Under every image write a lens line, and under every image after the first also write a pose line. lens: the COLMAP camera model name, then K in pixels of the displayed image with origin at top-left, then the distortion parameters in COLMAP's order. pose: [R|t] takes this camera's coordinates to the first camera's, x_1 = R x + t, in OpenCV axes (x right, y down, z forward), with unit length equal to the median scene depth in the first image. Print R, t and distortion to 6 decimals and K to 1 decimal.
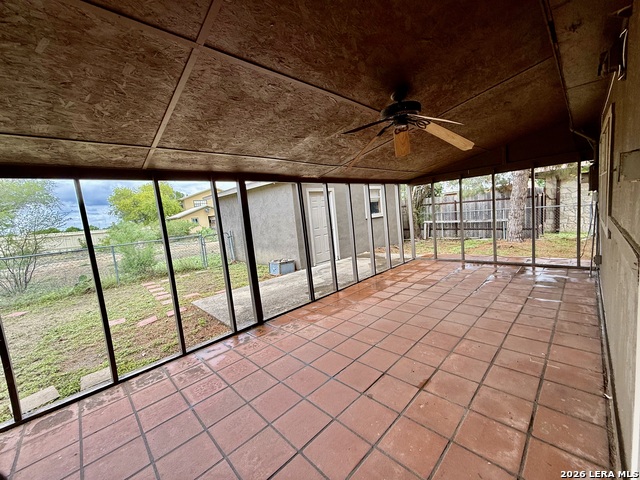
lens RADIAL K [[254.6, 0, 318.1], [0, 254.6, 242.2], [0, 0, 1]] dist [0.002693, 0.000166]
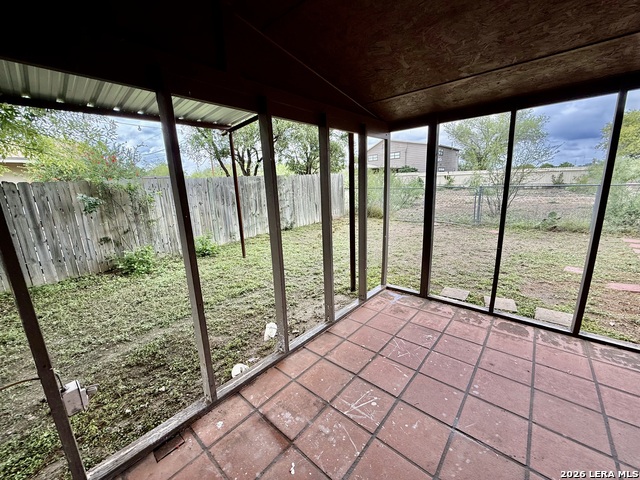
lens RADIAL K [[254.6, 0, 318.1], [0, 254.6, 242.2], [0, 0, 1]] dist [0.002693, 0.000166]
pose [[0.097613, 0.312616, -0.944851, -0.125646], [-0.081056, 0.948728, 0.305525, 0.036123], [0.991918, 0.046763, 0.117947, -0.026236]]
